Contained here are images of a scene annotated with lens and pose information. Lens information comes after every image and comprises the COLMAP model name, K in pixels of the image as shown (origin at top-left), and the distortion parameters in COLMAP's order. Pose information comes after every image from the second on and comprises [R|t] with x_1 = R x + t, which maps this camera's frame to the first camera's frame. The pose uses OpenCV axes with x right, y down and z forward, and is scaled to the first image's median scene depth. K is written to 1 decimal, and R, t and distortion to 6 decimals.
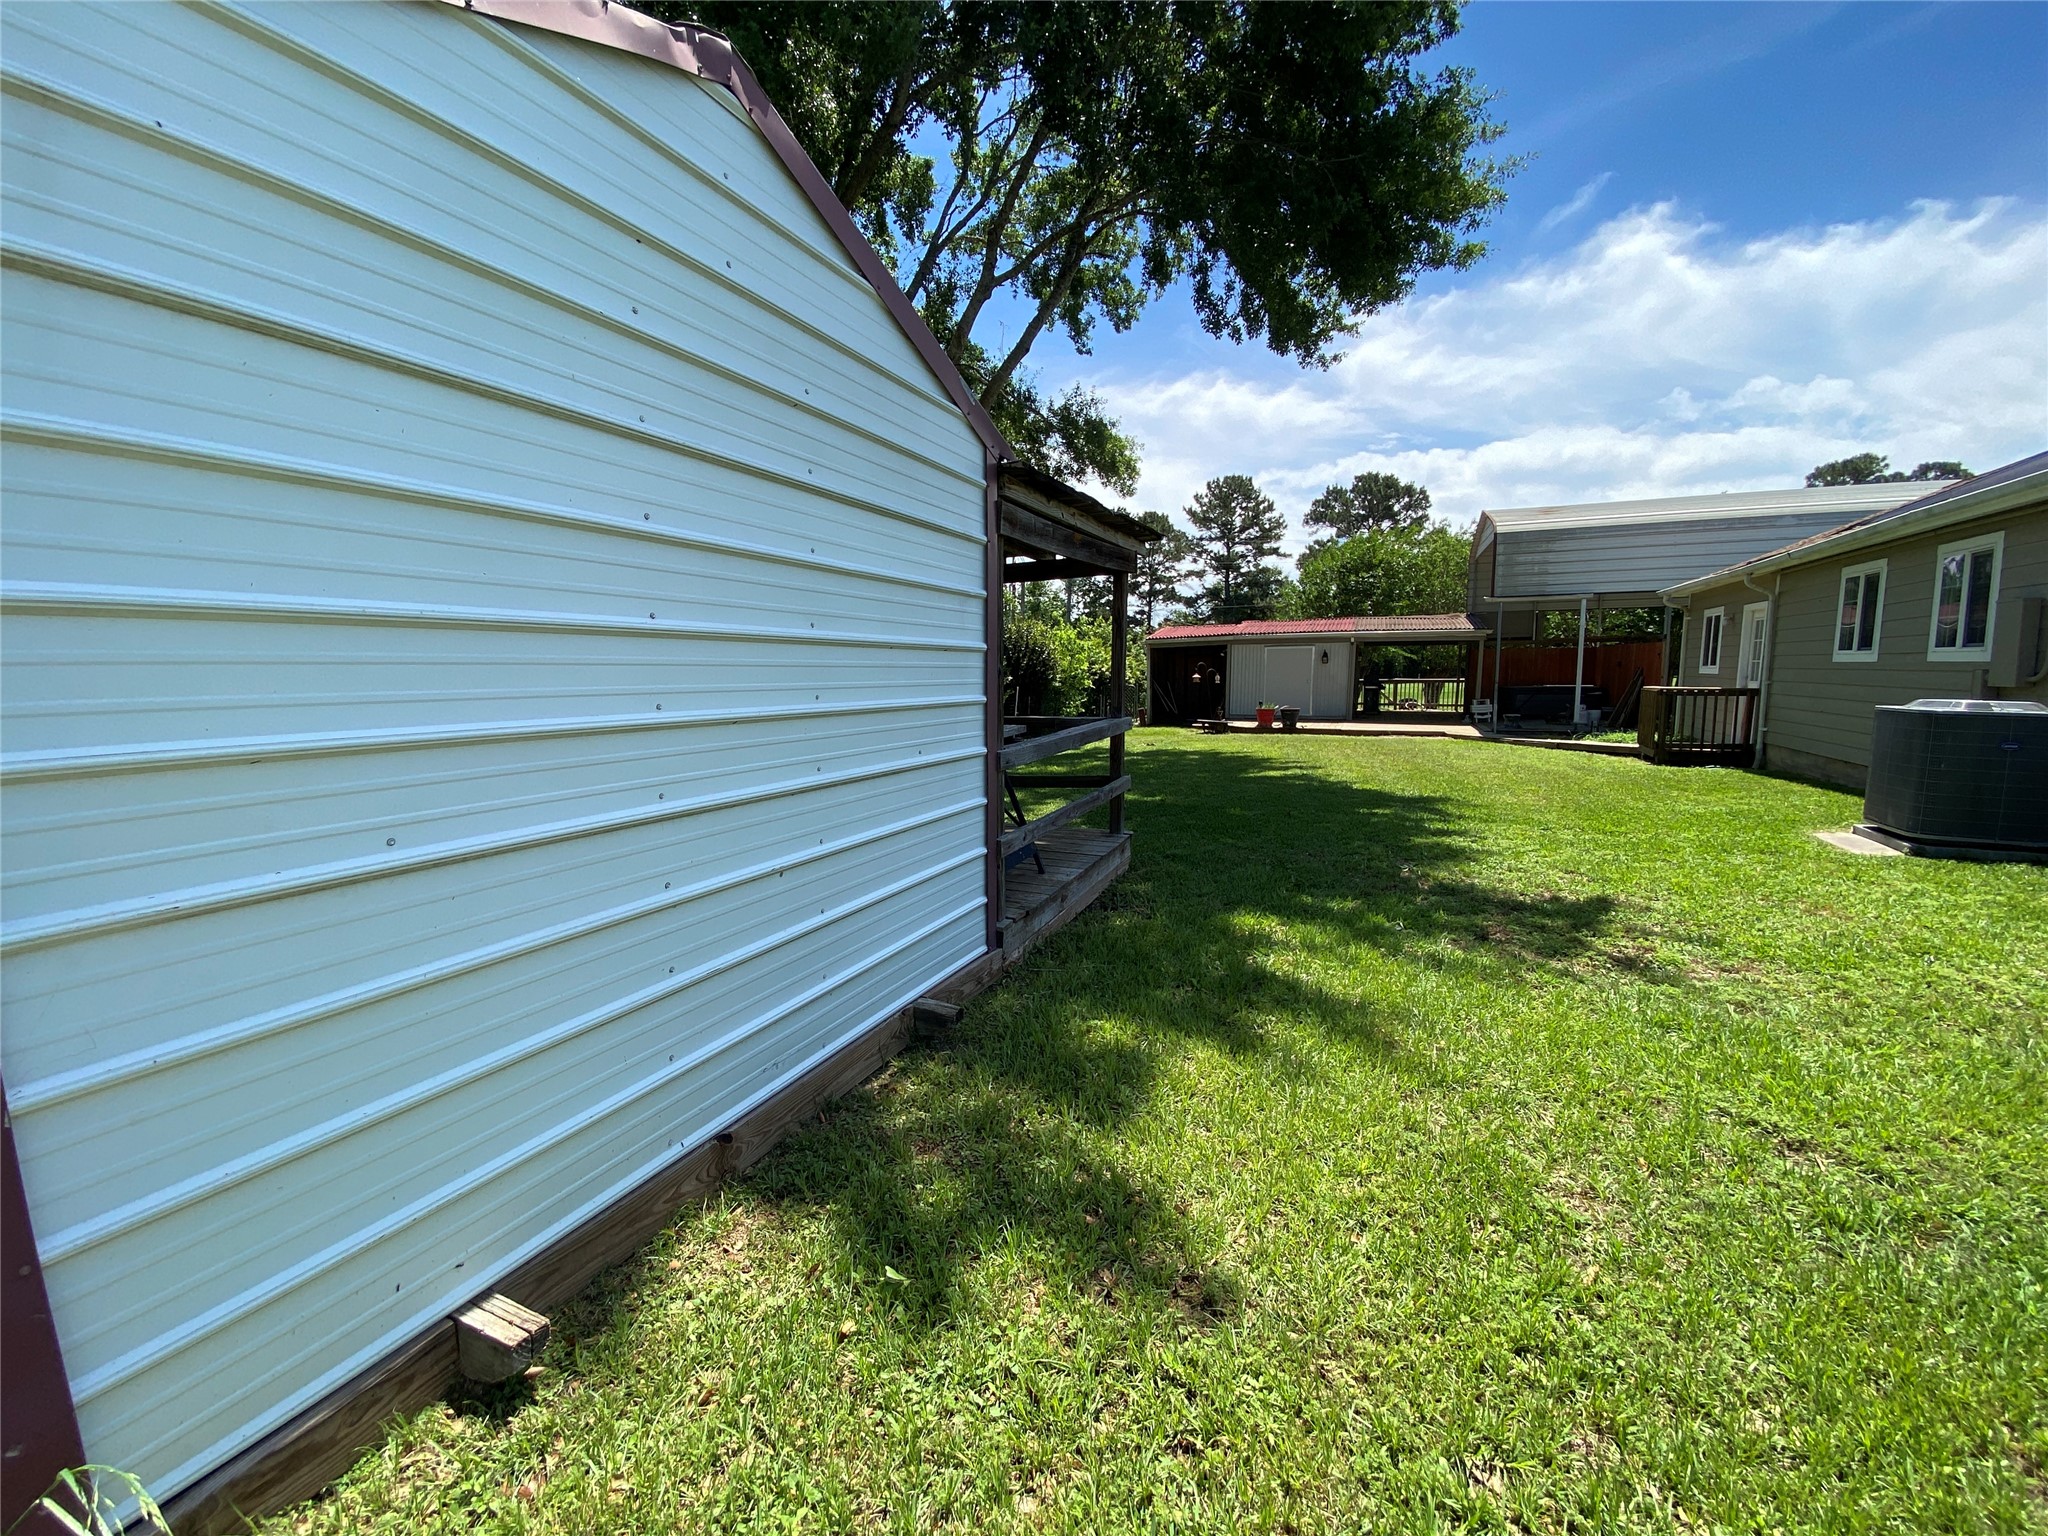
lens RADIAL K [[801.4, 0, 1022.6], [0, 801.4, 777.7], [0, 0, 1]] dist [0.000725, -0.017320]
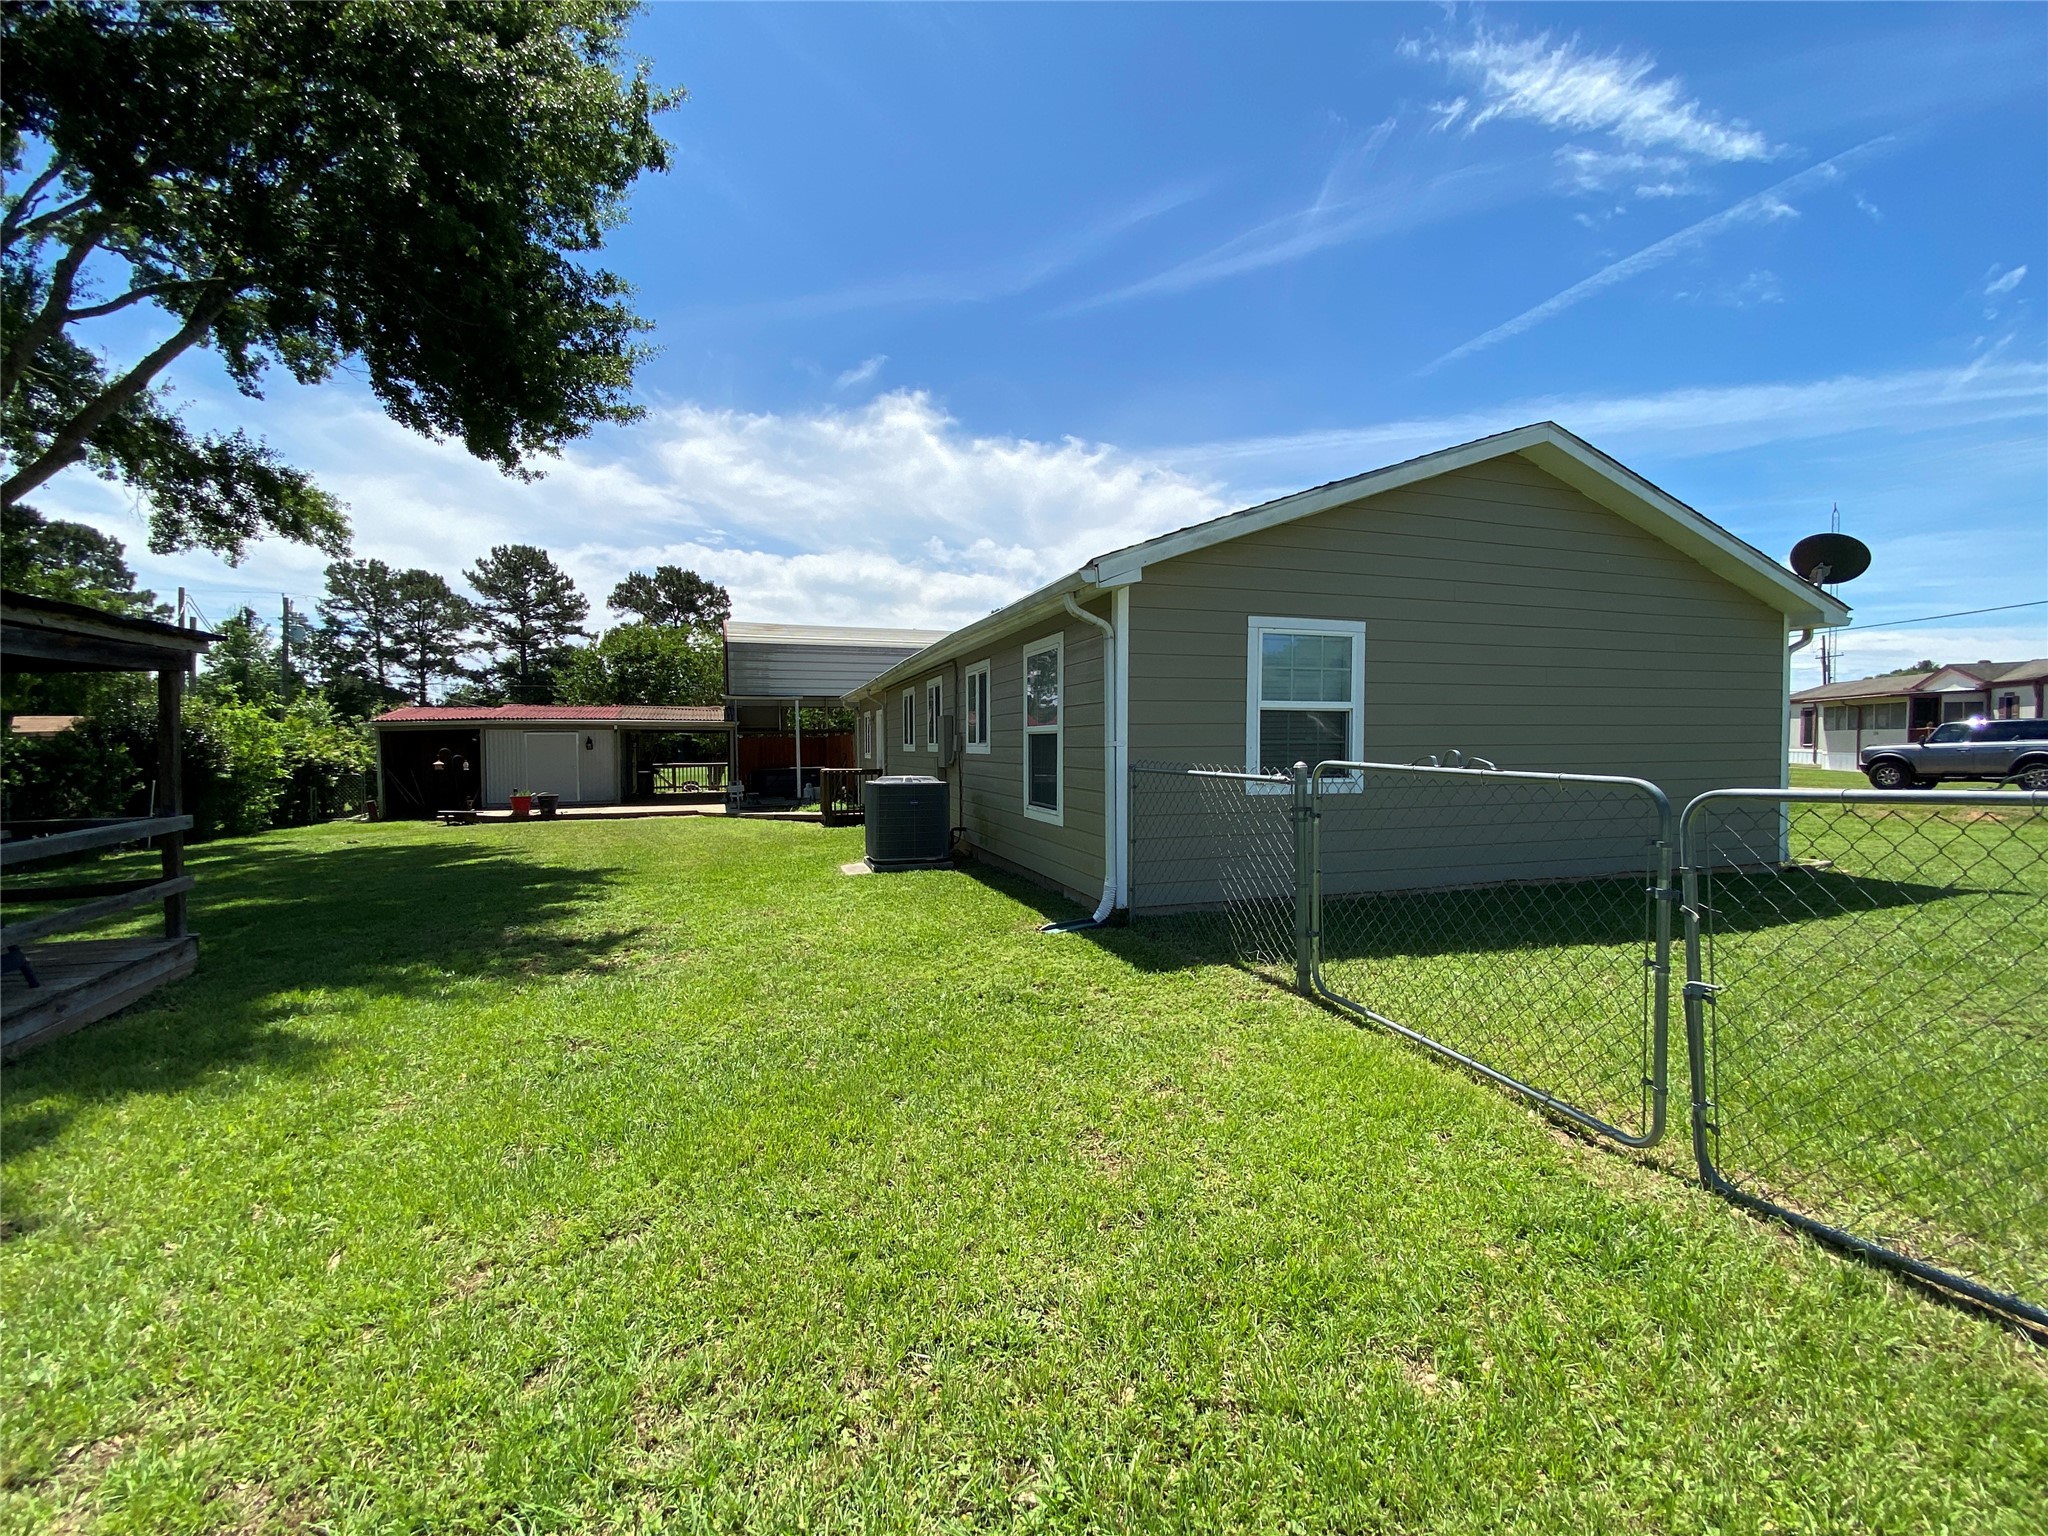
lens RADIAL K [[801.4, 0, 1022.6], [0, 801.4, 777.7], [0, 0, 1]] dist [0.000725, -0.017320]
pose [[0.707046, -0.021887, 0.706829, 0.041656], [0.093853, 0.993583, -0.063116, 0.008287], [-0.700912, 0.110964, 0.704563, -0.093555]]
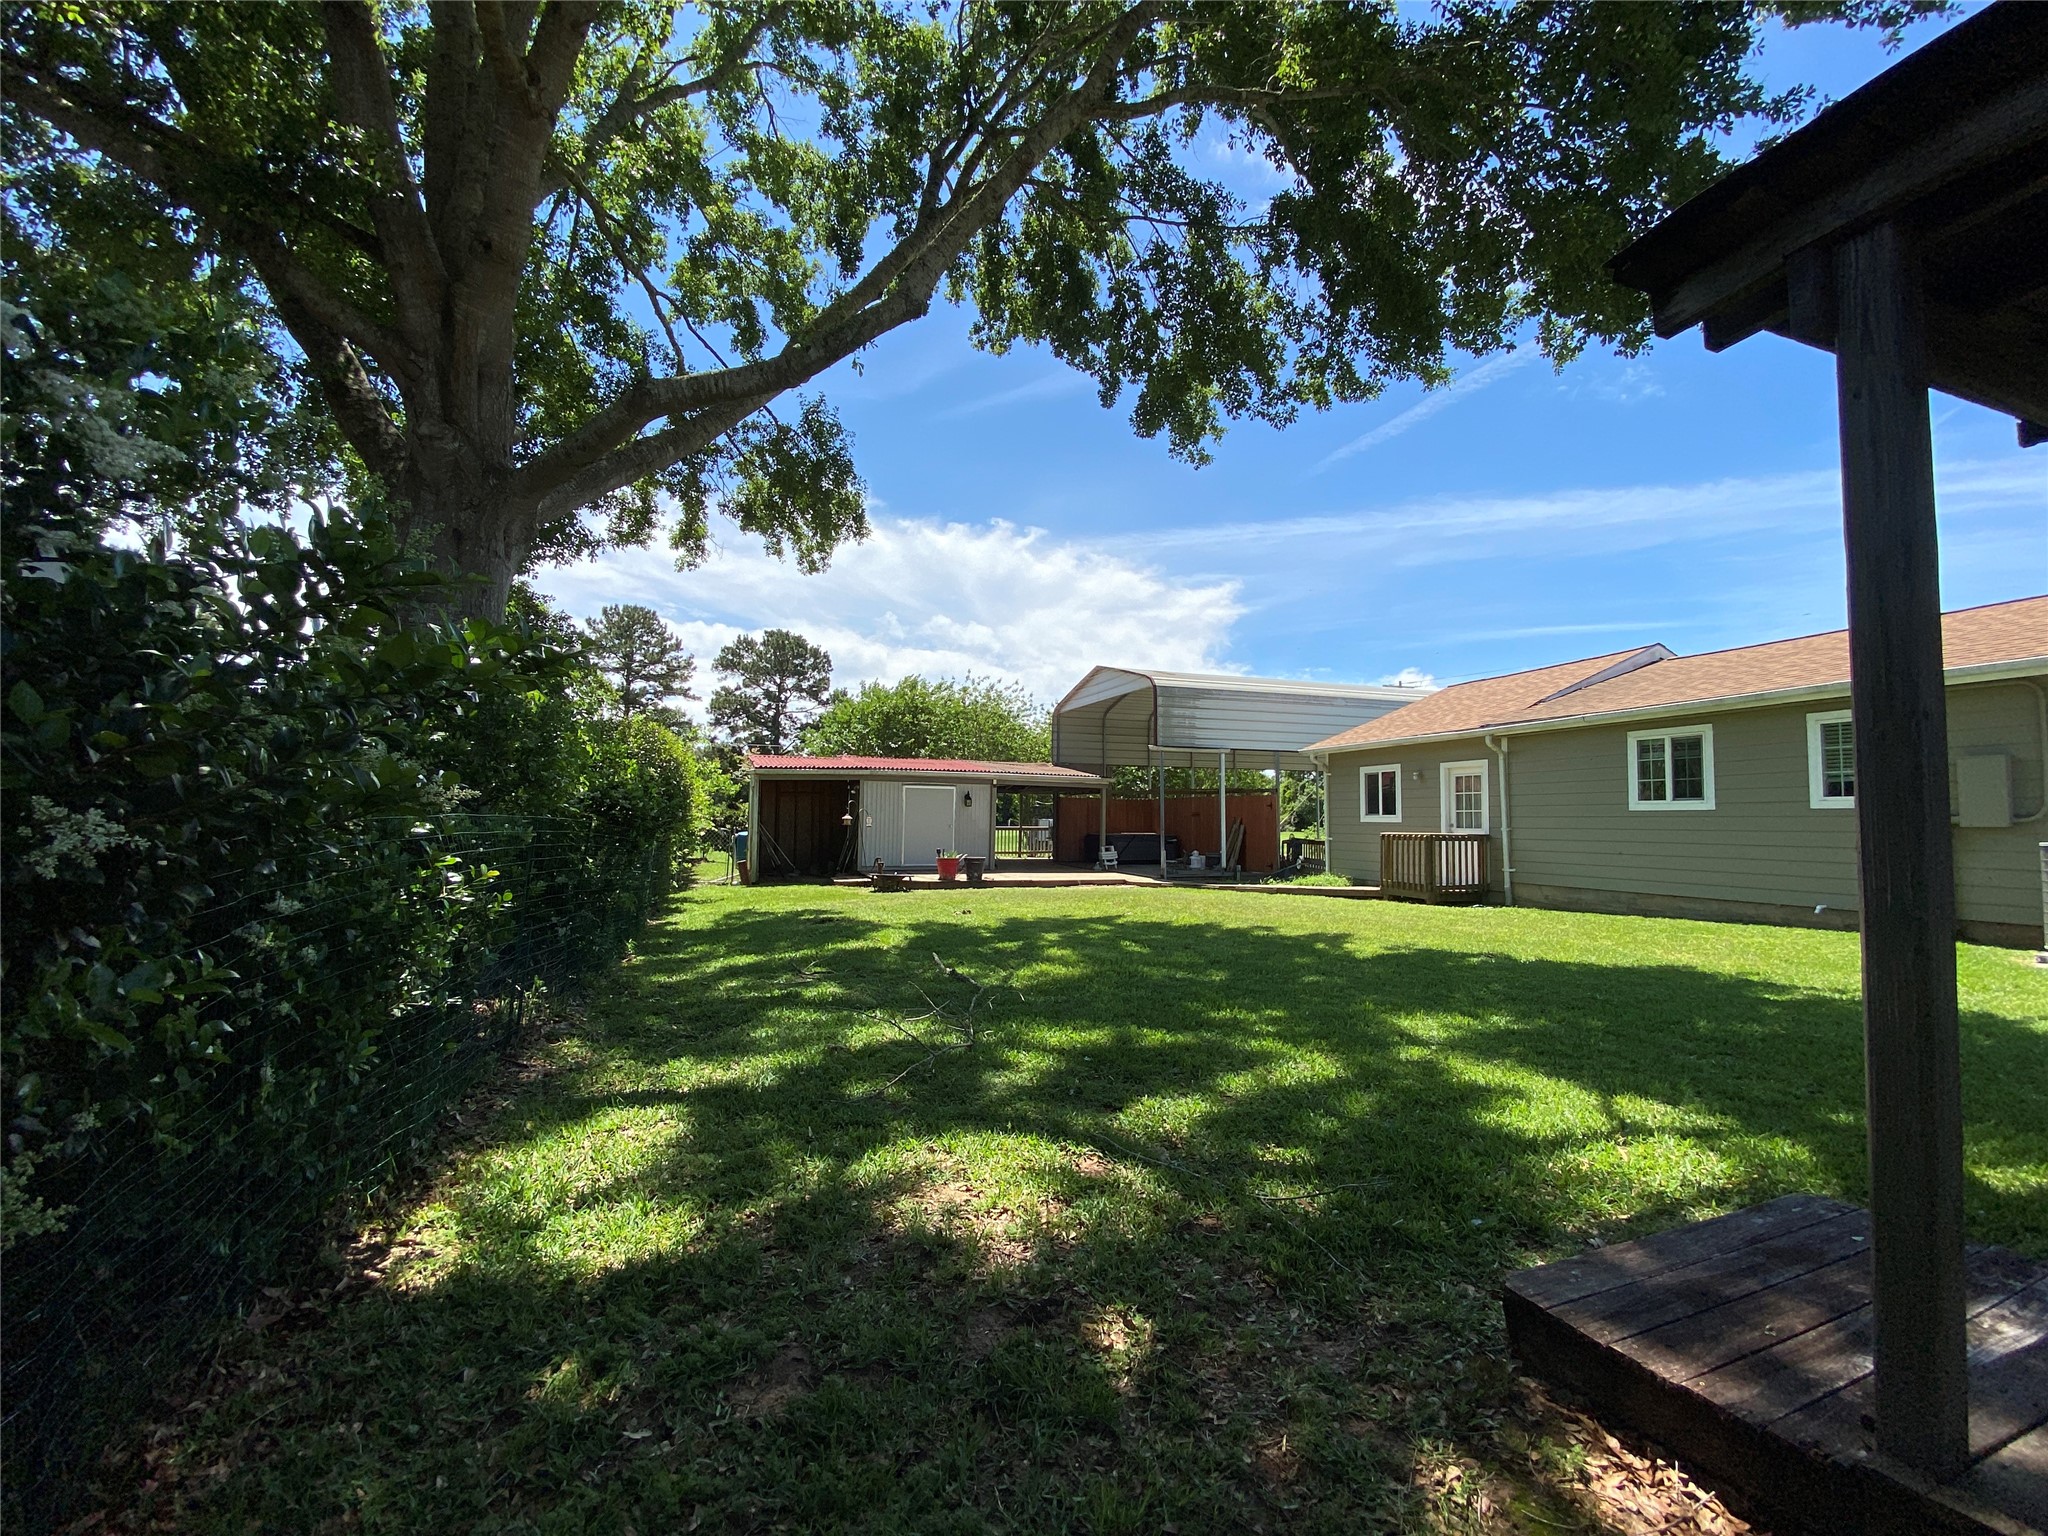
lens RADIAL K [[801.4, 0, 1022.6], [0, 801.4, 777.7], [0, 0, 1]] dist [0.000725, -0.017320]
pose [[0.712405, 0.058899, 0.699293, -0.184133], [0.072919, 0.984865, -0.157238, -0.027531], [-0.697970, 0.163009, 0.697328, 0.306891]]
